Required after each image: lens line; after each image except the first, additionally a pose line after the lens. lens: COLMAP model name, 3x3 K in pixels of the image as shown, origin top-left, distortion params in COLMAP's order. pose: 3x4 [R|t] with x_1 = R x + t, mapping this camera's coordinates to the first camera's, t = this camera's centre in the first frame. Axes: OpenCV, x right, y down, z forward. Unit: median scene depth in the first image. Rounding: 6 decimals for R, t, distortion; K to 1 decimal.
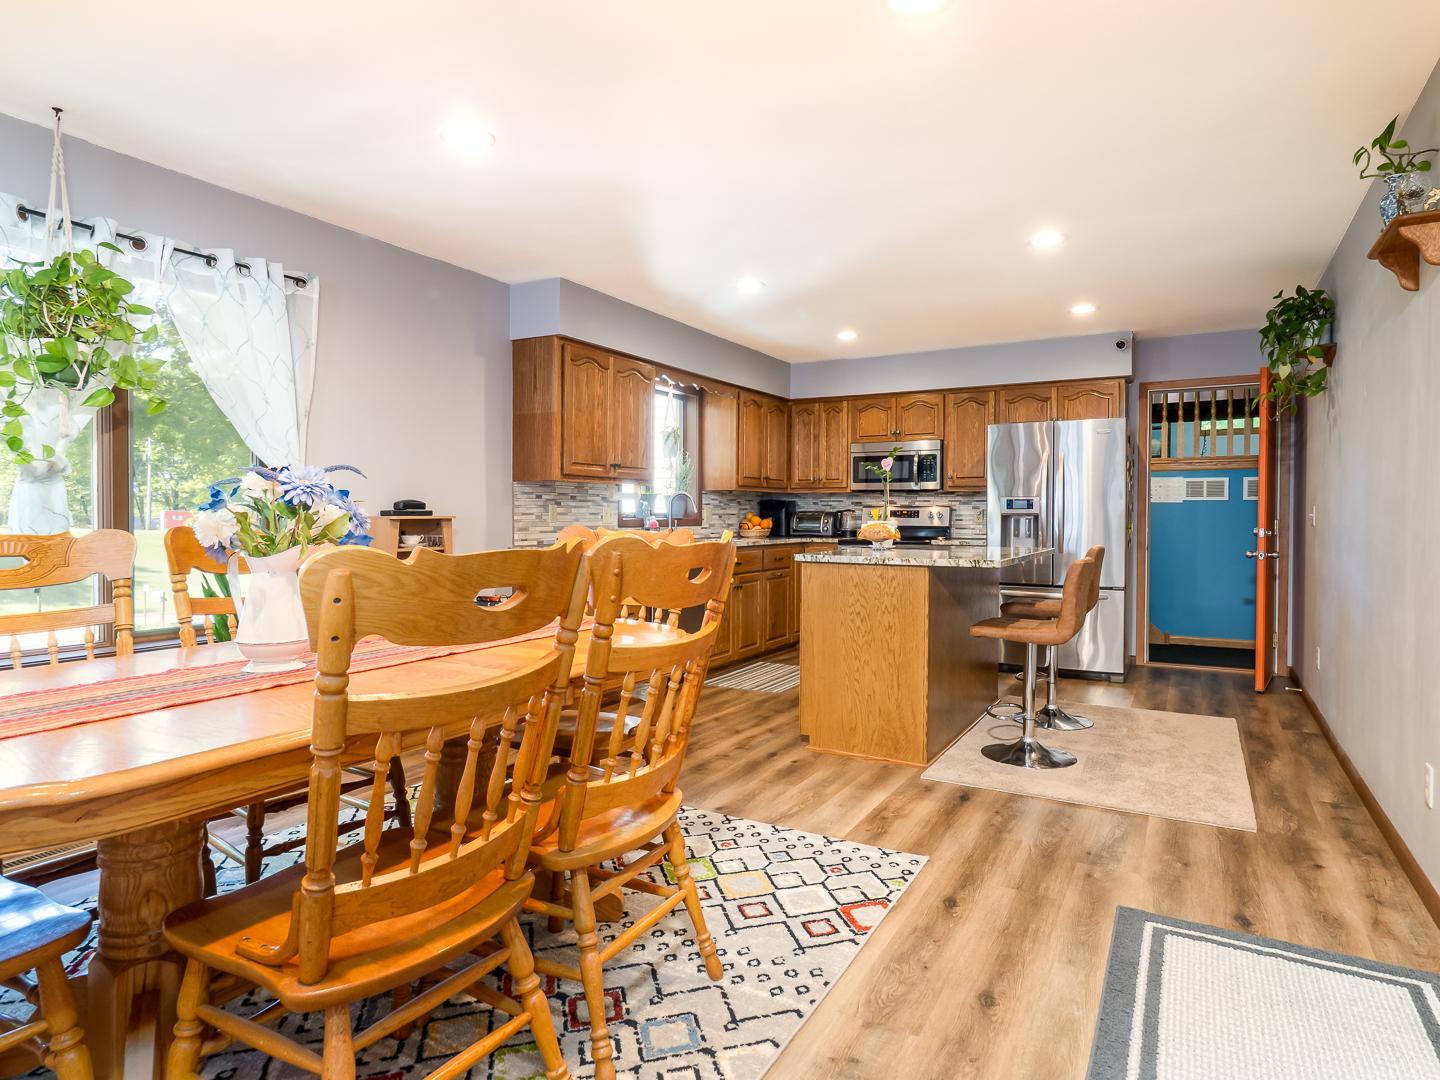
lens RADIAL K [[833.9, 0, 724.2], [0, 833.9, 521.9], [0, 0, 1]] dist [0.035046, 0.001647]
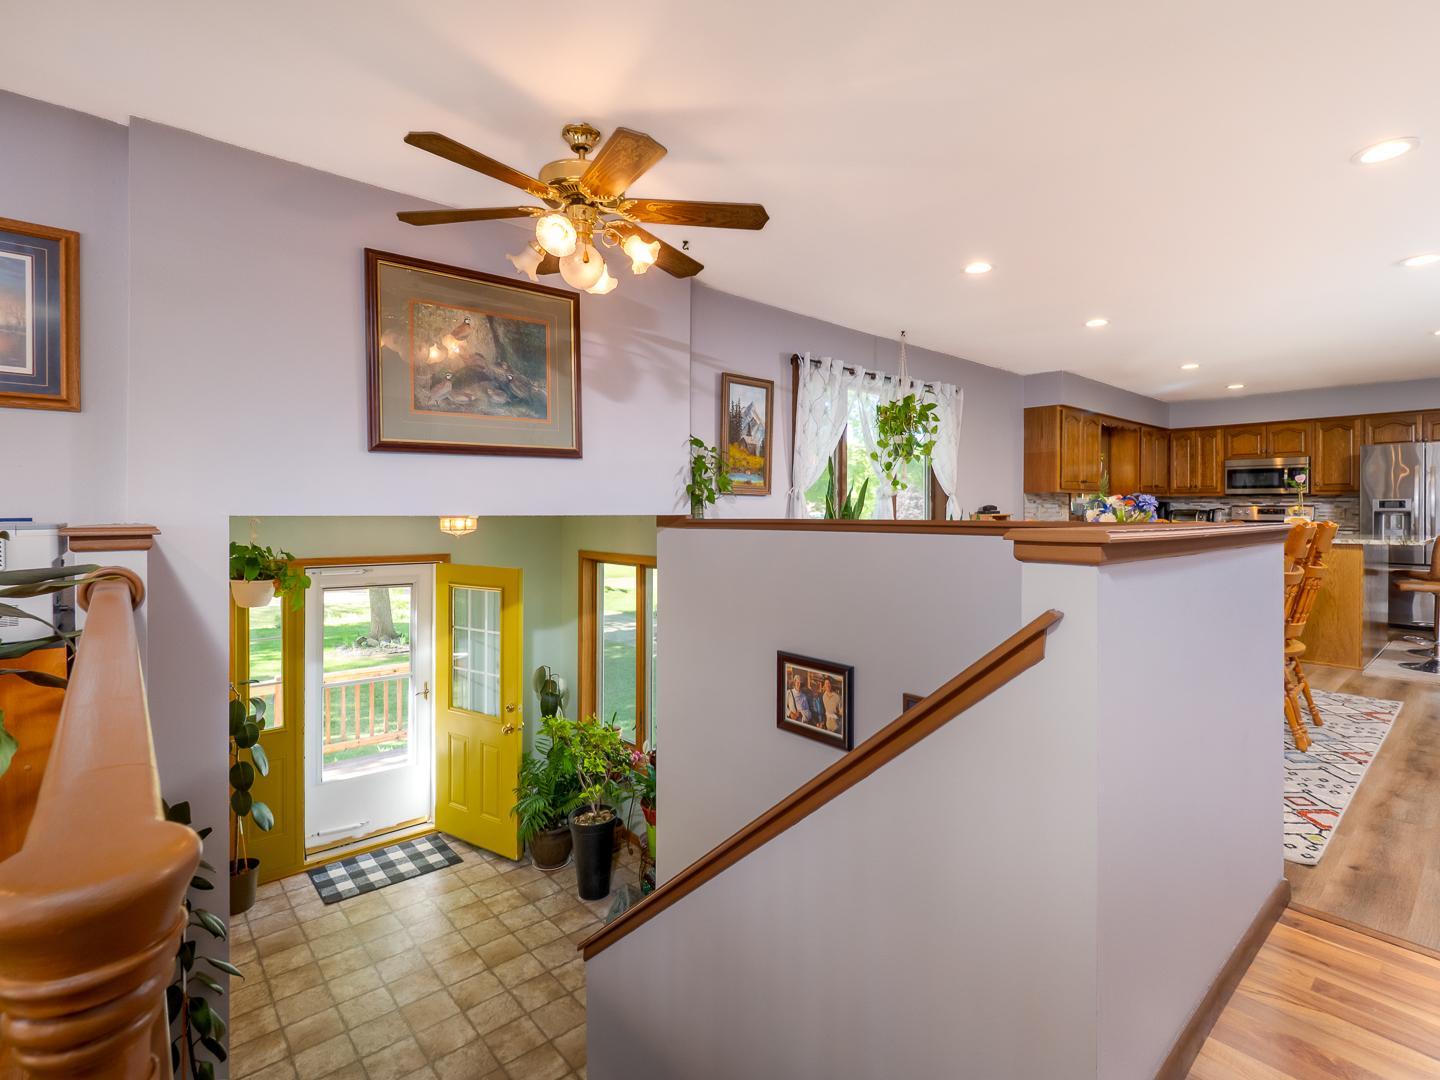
lens RADIAL K [[681.3, 0, 734.5], [0, 681.3, 522.5], [0, 0, 1]] dist [-0.004313, 0.000475]
pose [[0.943389, 0.002155, -0.331682, -0.248164], [0.000648, 0.999965, 0.008339, -0.001155], [0.331688, -0.008082, 0.943355, -0.335980]]
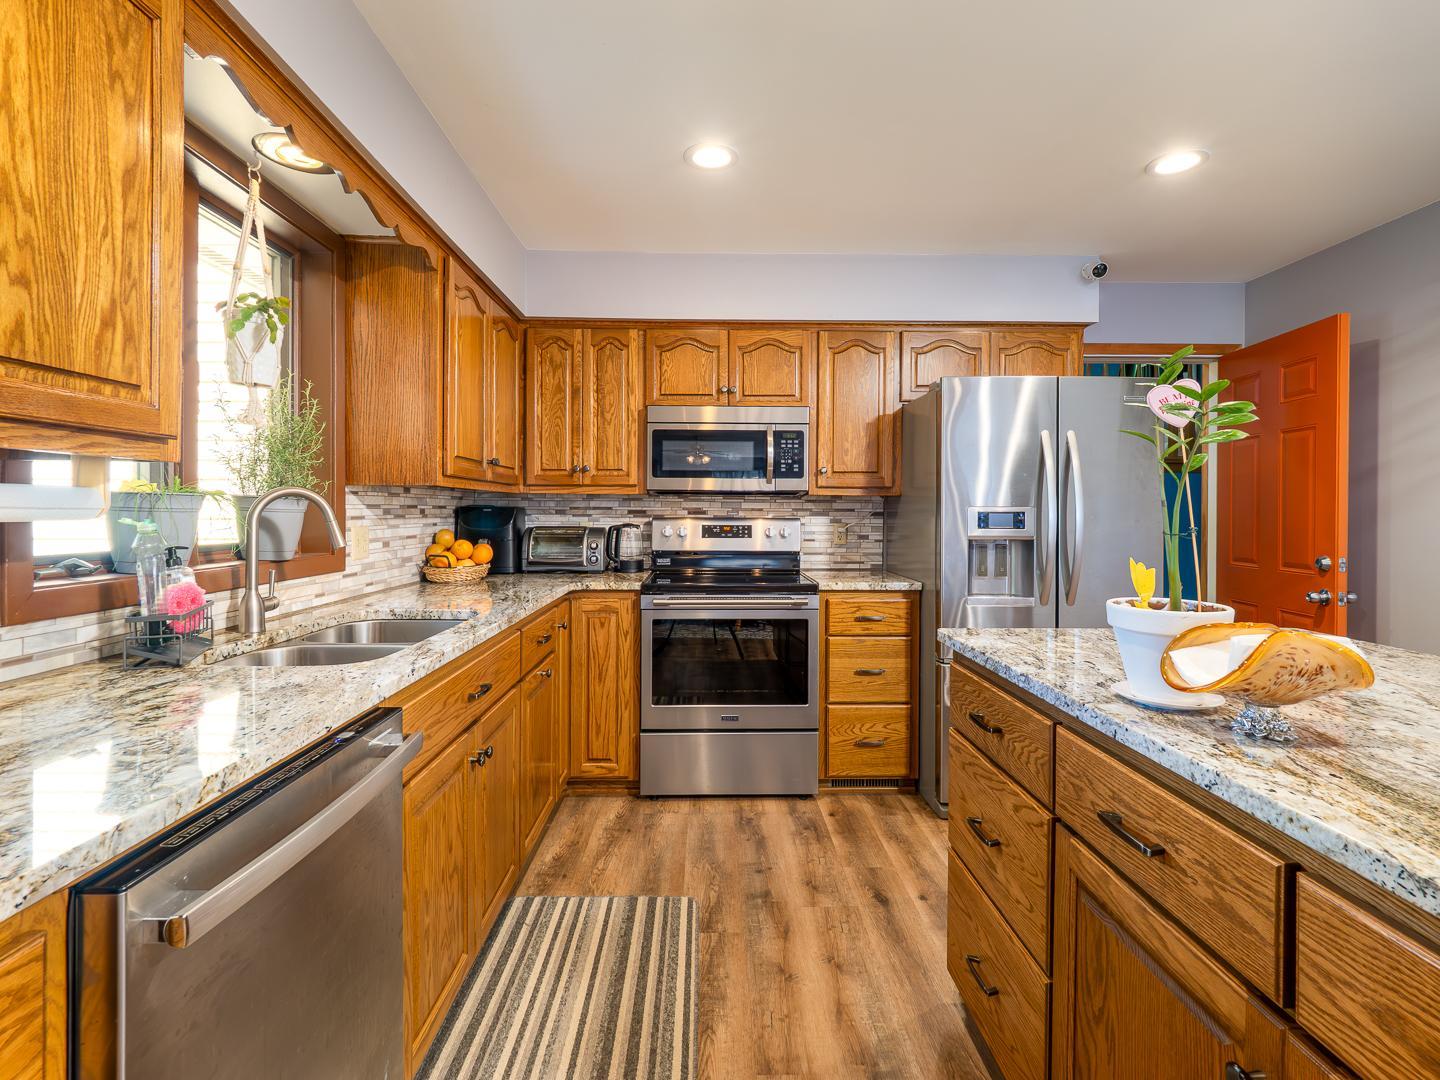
lens RADIAL K [[681.3, 0, 721.0], [0, 681.3, 520.9], [0, 0, 1]] dist [-0.004313, 0.000475]
pose [[0.857814, -0.008241, 0.513894, -0.040541], [0.004633, 0.999955, 0.008302, -0.021911], [-0.513939, -0.004741, 0.857814, 0.611278]]
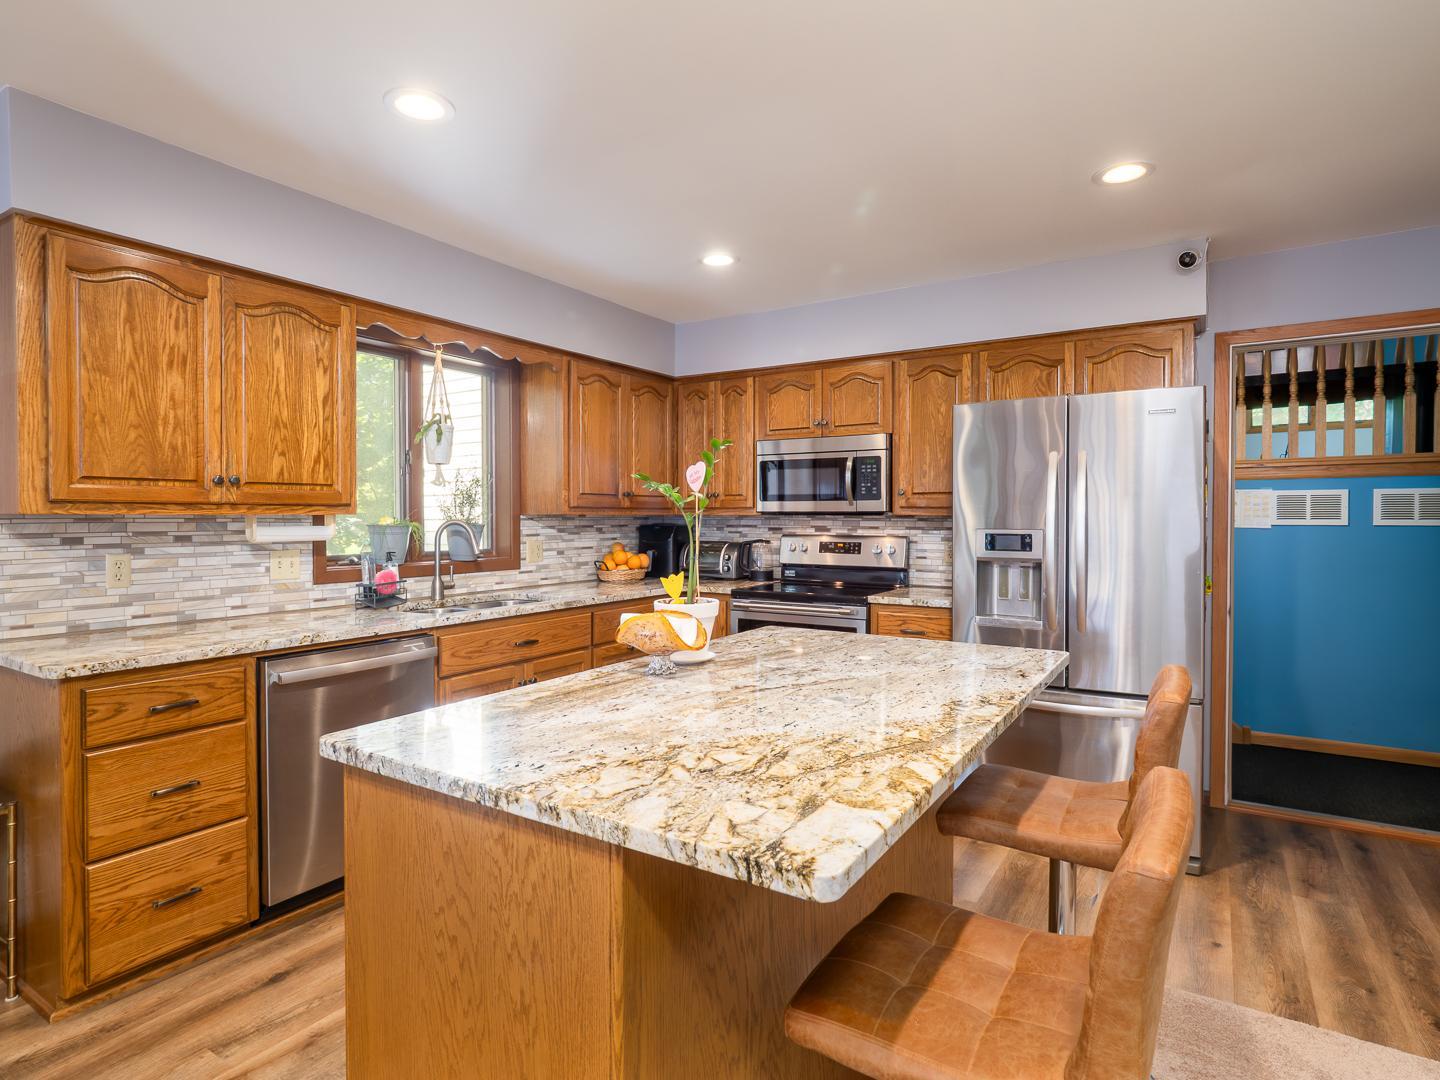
lens RADIAL K [[787.1, 0, 716.8], [0, 787.1, 526.4], [0, 0, 1]] dist [0.015052, -0.000594]
pose [[0.998672, -0.003595, -0.051396, 0.157876], [0.003783, 0.999987, 0.003554, -0.029960], [0.051382, -0.003744, 0.998672, 0.392341]]
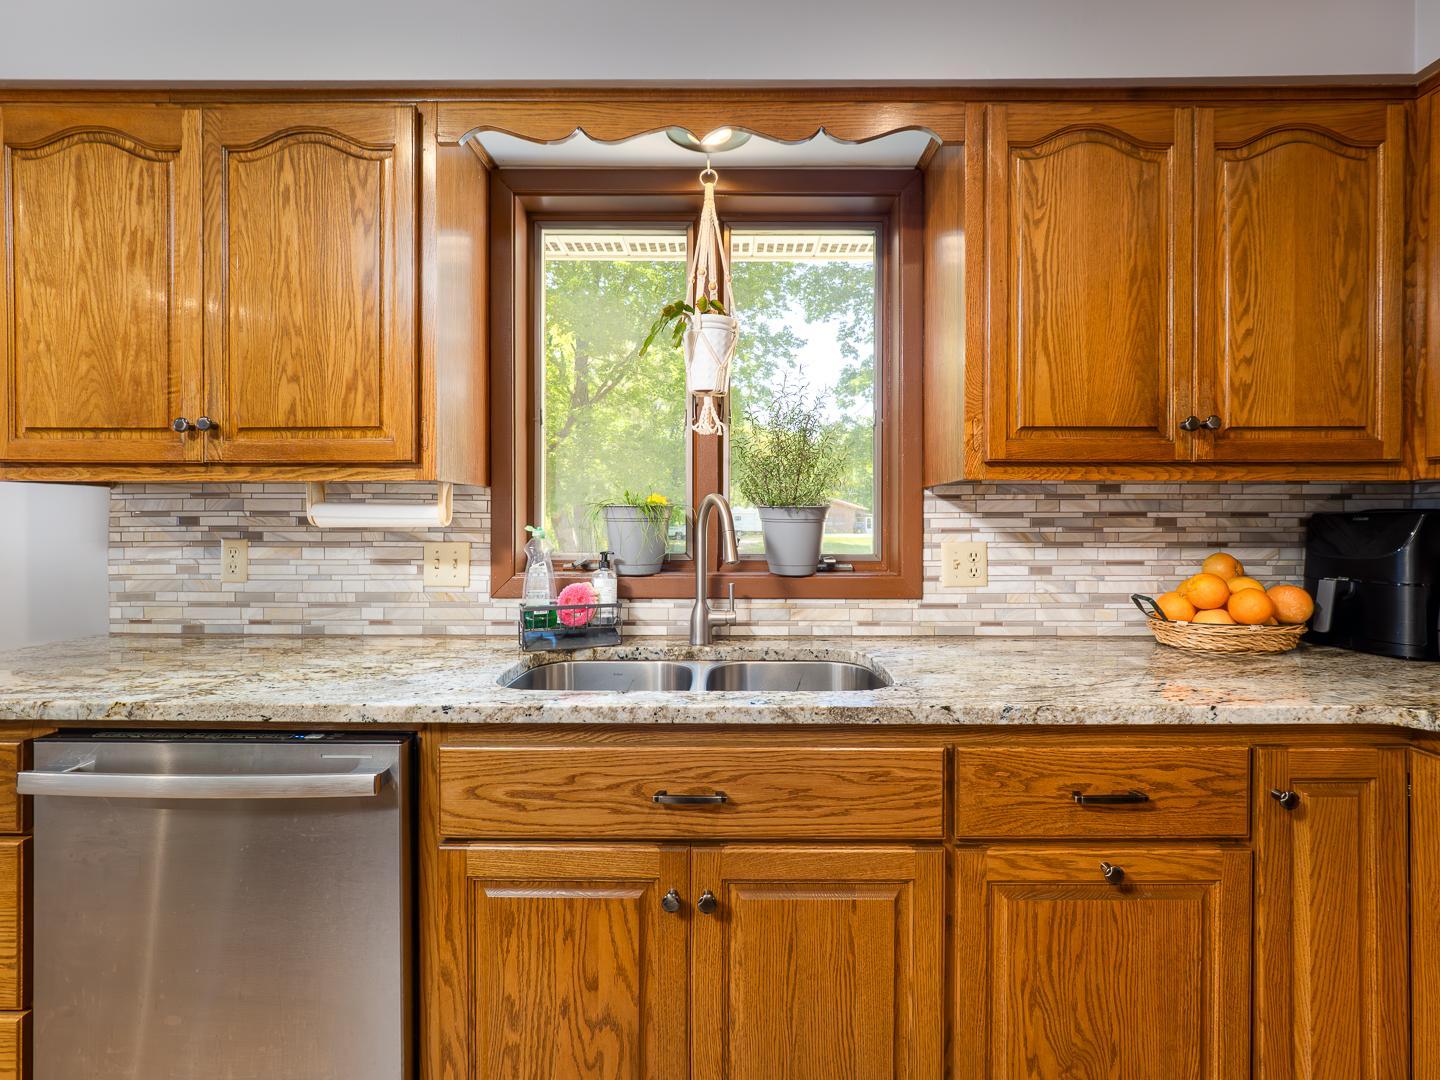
lens RADIAL K [[681.3, 0, 709.2], [0, 681.3, 521.9], [0, 0, 1]] dist [-0.004313, 0.000475]
pose [[0.491902, -0.006217, -0.870629, 0.159599], [-0.007356, 0.999909, -0.011296, -0.021018], [0.870620, 0.011961, 0.491811, 0.799204]]
